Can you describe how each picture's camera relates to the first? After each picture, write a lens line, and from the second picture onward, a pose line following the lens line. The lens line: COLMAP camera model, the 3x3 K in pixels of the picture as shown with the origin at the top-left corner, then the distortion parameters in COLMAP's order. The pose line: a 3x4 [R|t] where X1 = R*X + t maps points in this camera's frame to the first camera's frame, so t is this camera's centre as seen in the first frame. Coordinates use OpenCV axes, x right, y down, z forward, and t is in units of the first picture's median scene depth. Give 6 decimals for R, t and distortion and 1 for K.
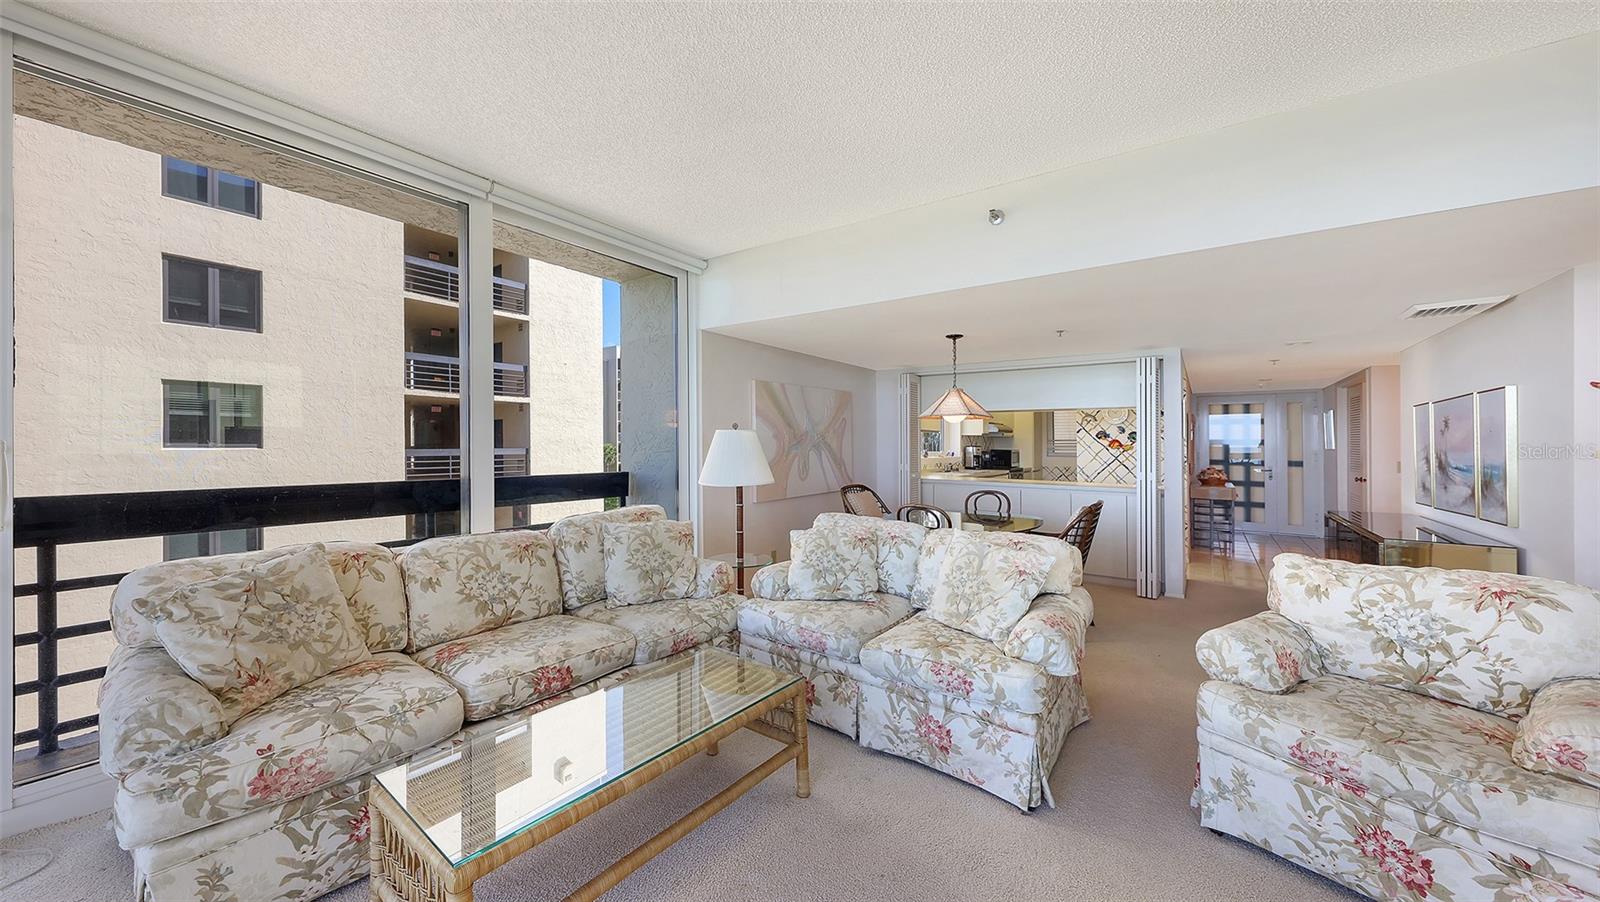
lens RADIAL K [[553.5, 0, 804.4], [0, 553.5, 439.2], [0, 0, 1]] dist [0.005538, -0.001789]
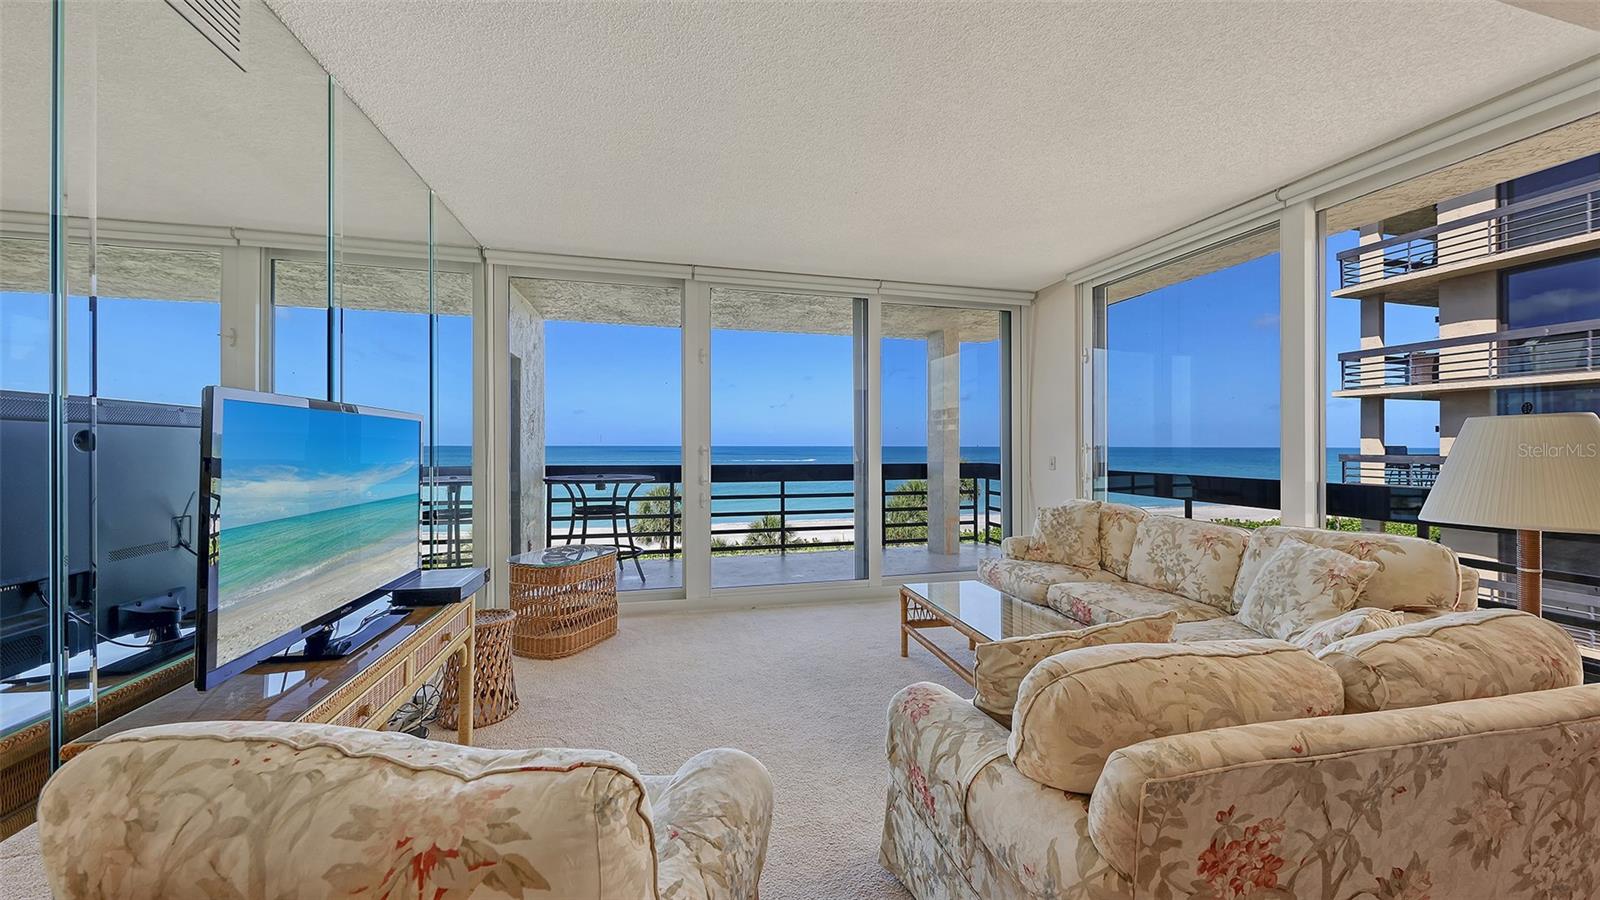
lens RADIAL K [[553.5, 0, 802.9], [0, 553.5, 447.4], [0, 0, 1]] dist [0.005538, -0.001789]
pose [[-0.642055, -0.005254, -0.766641, 0.701106], [0.000407, 0.999974, -0.007193, 0.015448], [0.766659, -0.004931, -0.642036, 0.873978]]
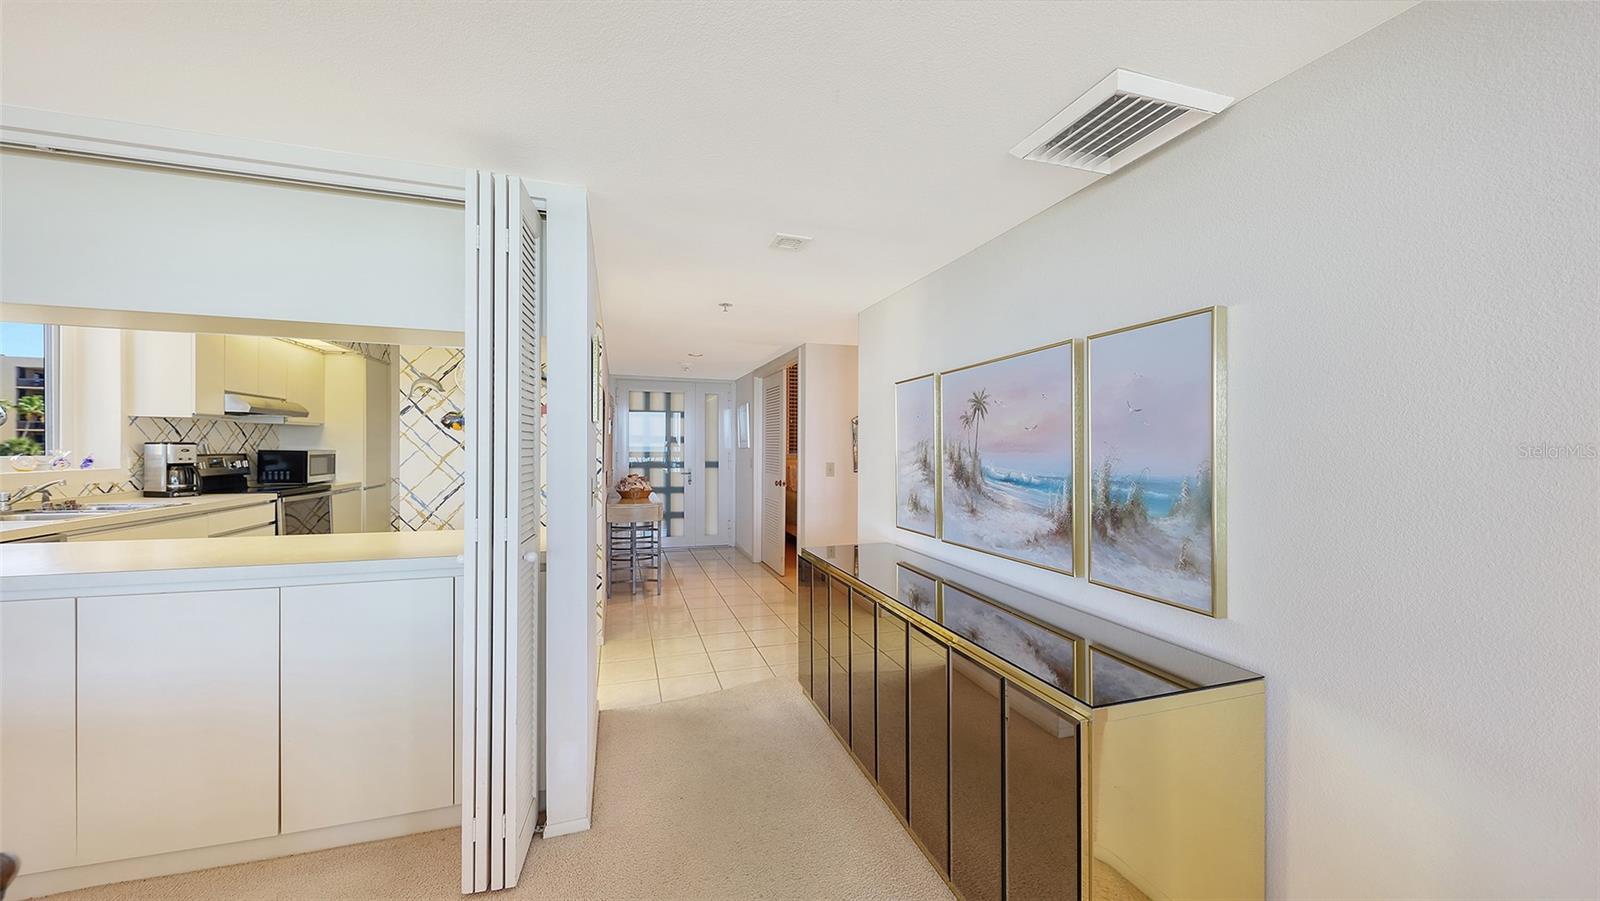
lens RADIAL K [[553.5, 0, 795.3], [0, 553.5, 449.3], [0, 0, 1]] dist [0.005538, -0.001789]
pose [[0.594349, -0.003661, 0.804199, 0.658884], [-0.012083, 0.999836, 0.013481, 0.017096], [-0.804117, -0.017729, 0.594207, 0.946440]]
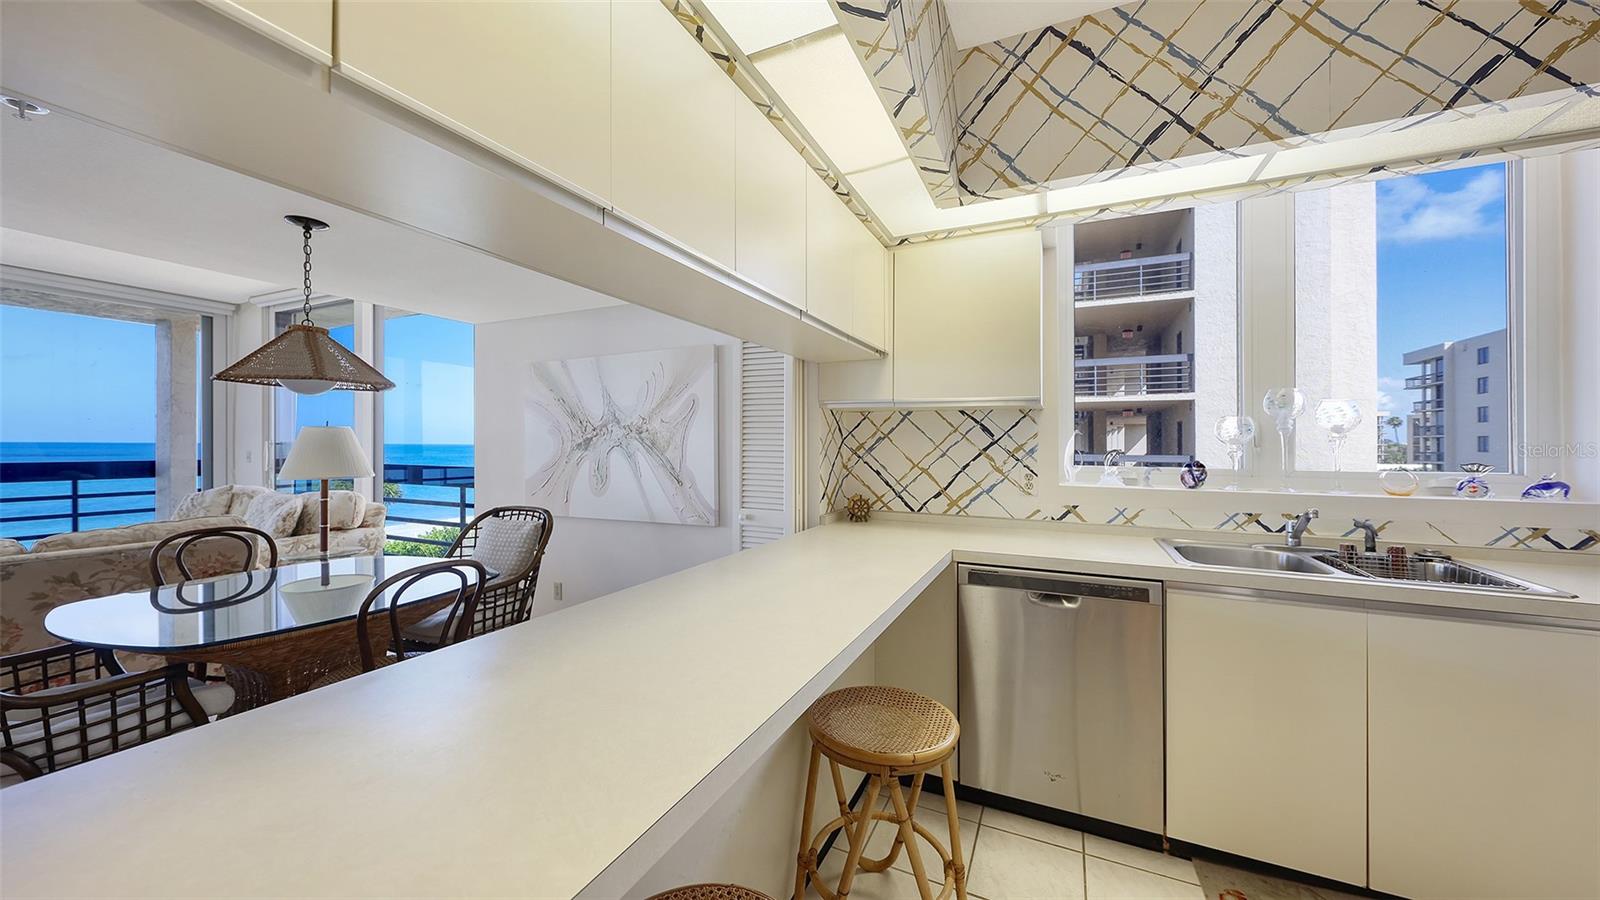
lens RADIAL K [[553.5, 0, 803.1], [0, 553.5, 442.9], [0, 0, 1]] dist [0.005538, -0.001789]
pose [[0.190824, -0.010833, -0.981564, 1.127614], [0.003503, 0.999940, -0.010355, 0.028054], [0.981618, -0.001462, 0.190851, 1.777828]]
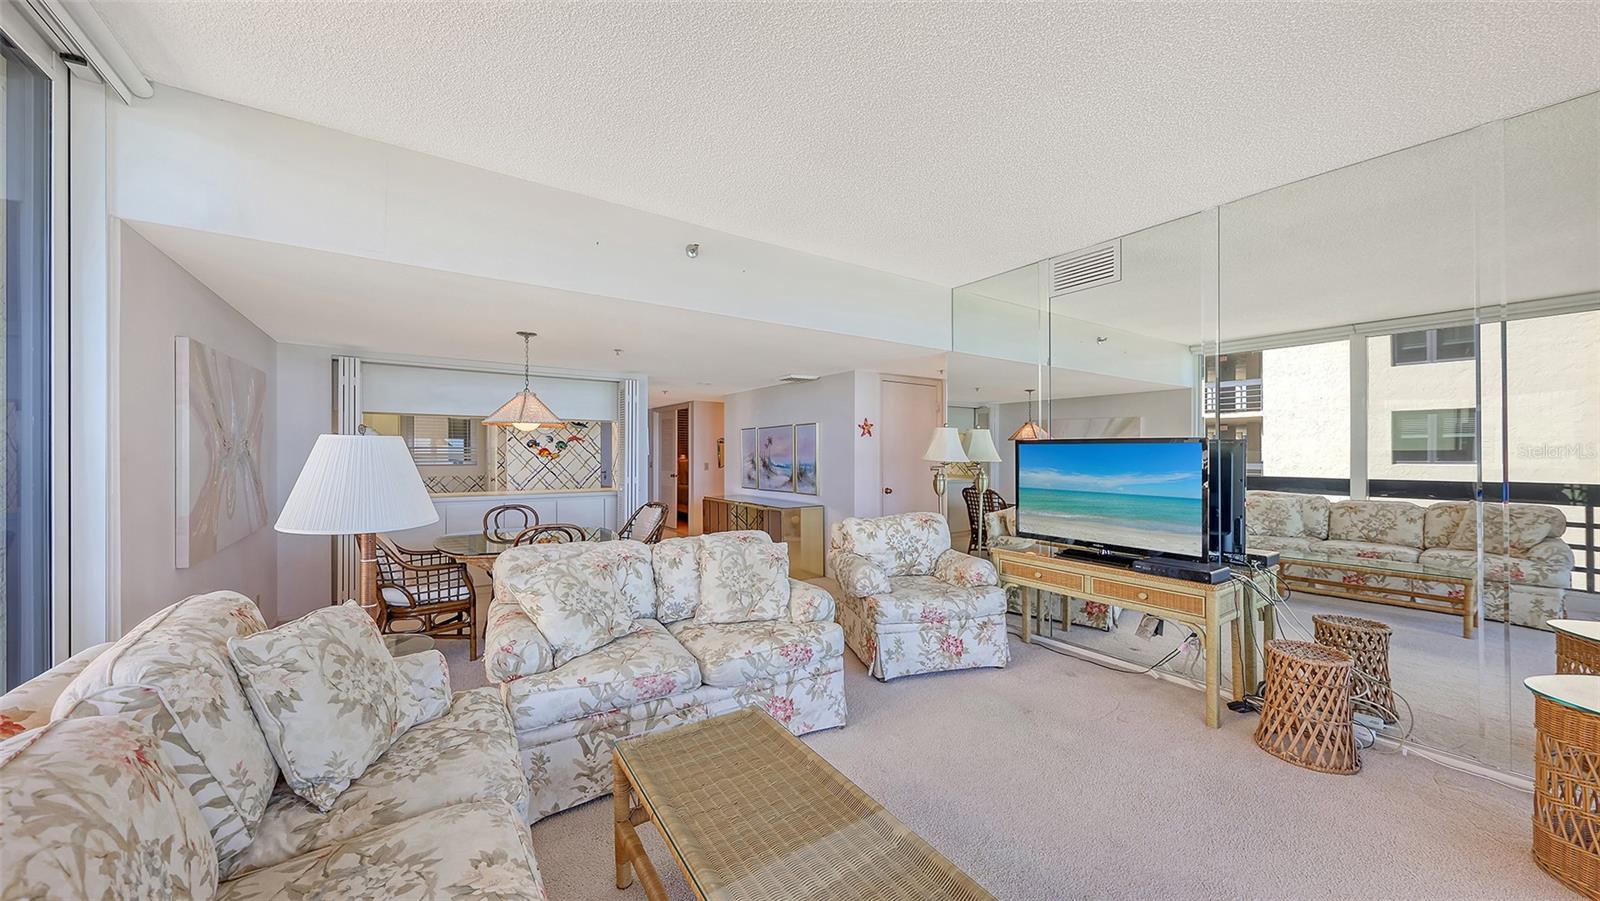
lens RADIAL K [[553.5, 0, 791.3], [0, 553.5, 442.4], [0, 0, 1]] dist [0.005538, -0.001789]
pose [[0.349178, 0.012706, 0.936970, -0.549233], [-0.009057, 0.999907, -0.010184, -0.007285], [-0.937013, -0.004930, 0.349260, 0.380183]]
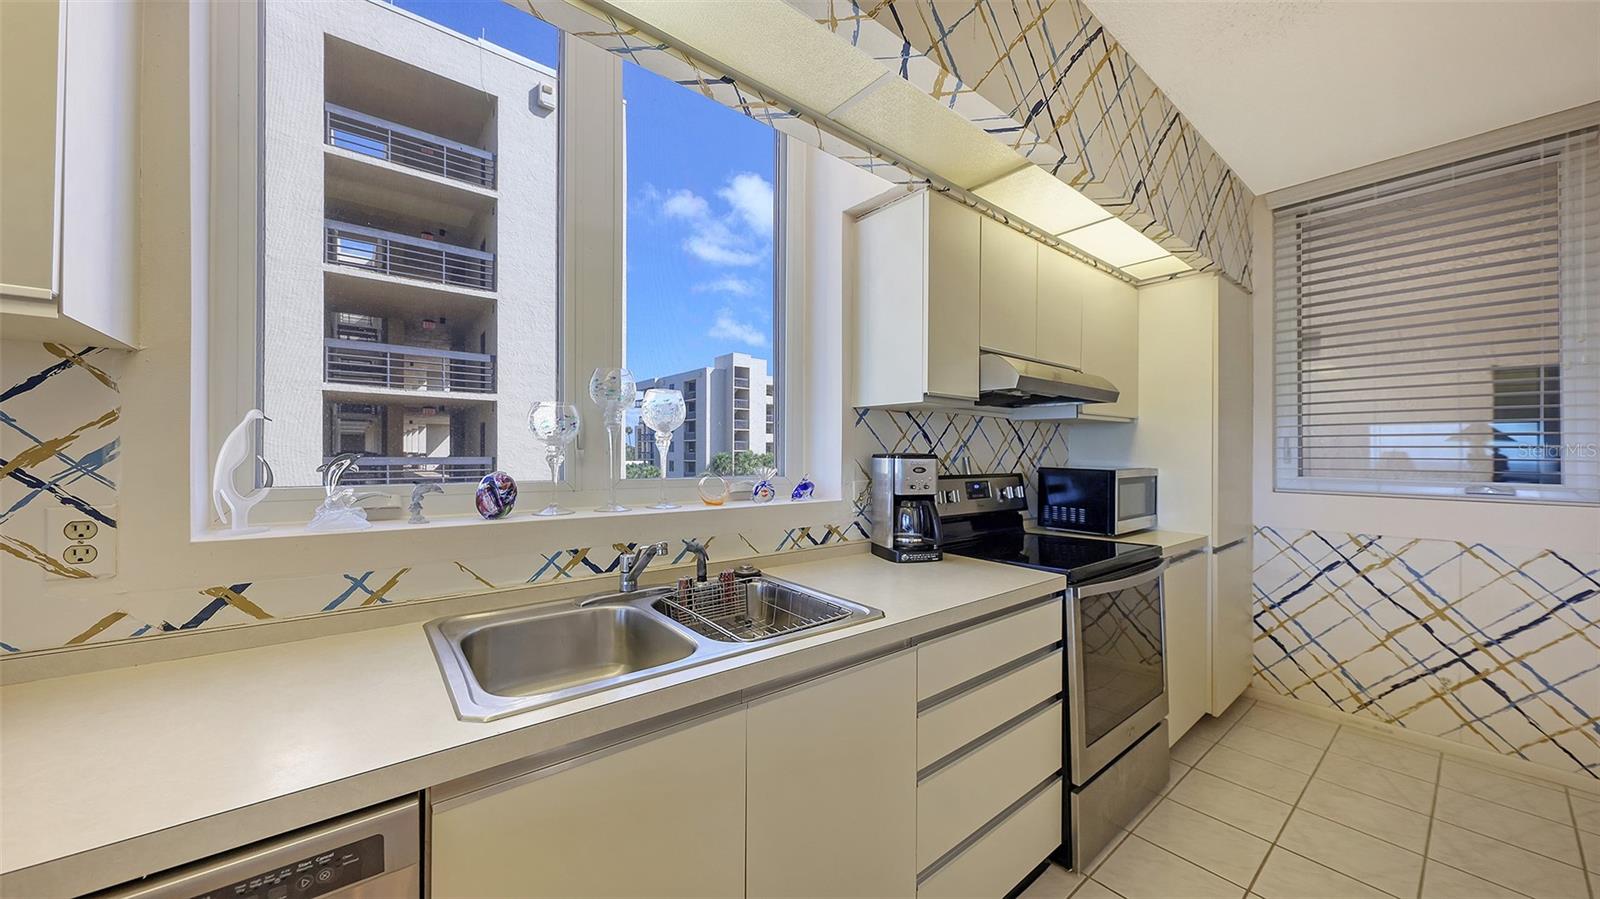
lens RADIAL K [[553.5, 0, 798.1], [0, 553.5, 451.3], [0, 0, 1]] dist [0.005538, -0.001789]
pose [[0.964810, 0.000699, -0.262949, 0.863691], [0.000806, 0.999984, 0.005617, 0.027259], [0.262948, -0.005631, 0.964793, 2.051462]]
